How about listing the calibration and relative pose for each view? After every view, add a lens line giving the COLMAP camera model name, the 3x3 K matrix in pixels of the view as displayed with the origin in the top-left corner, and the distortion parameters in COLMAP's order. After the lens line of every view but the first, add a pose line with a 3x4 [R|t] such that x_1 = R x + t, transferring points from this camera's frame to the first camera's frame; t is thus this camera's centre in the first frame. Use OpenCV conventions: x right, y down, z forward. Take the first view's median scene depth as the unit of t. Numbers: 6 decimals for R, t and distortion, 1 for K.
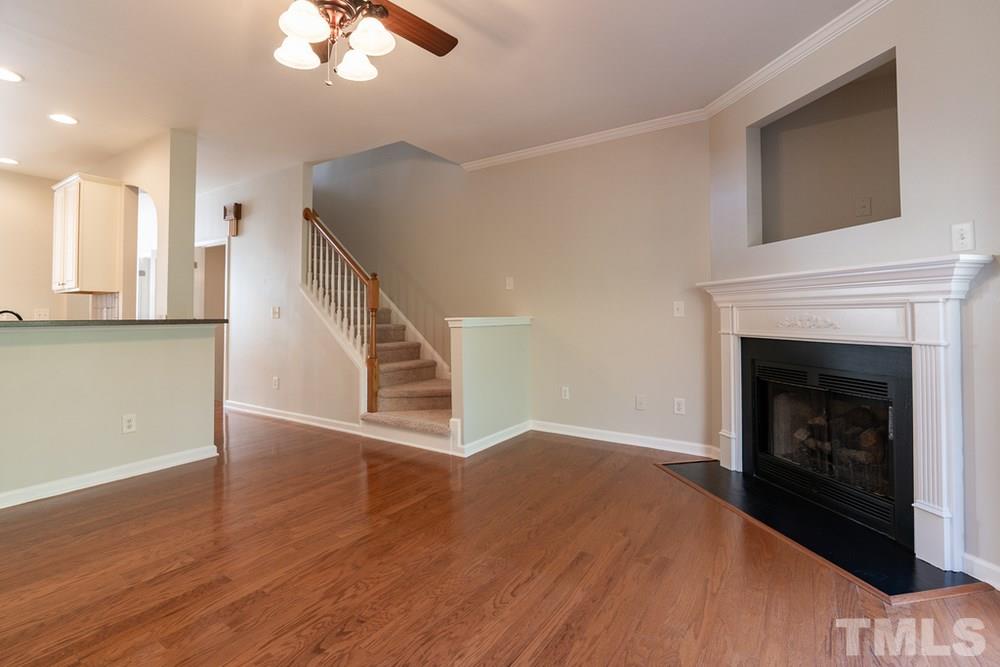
lens RADIAL K [[464.2, 0, 494.5], [0, 464.2, 307.5], [0, 0, 1]] dist [0.000045, 0.000186]
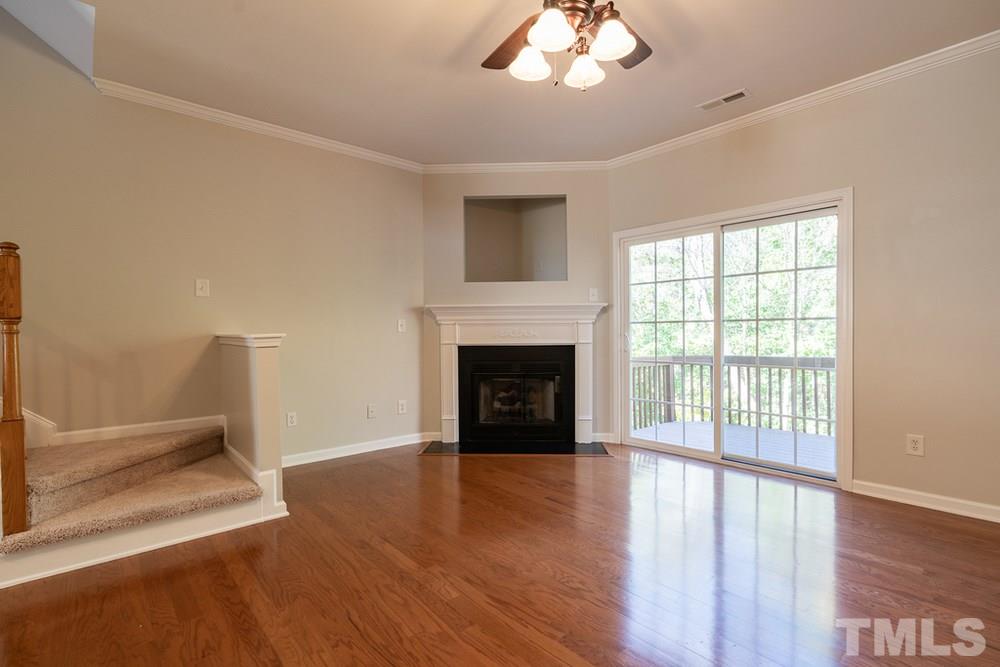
lens RADIAL K [[470.8, 0, 503.7], [0, 470.8, 337.7], [0, 0, 1]] dist [-0.002730, 0.000000]
pose [[0.250157, -0.015301, 0.968084, -0.830730], [-0.010217, 0.999778, 0.018442, 0.012162], [-0.968151, -0.014504, 0.249945, 0.530837]]
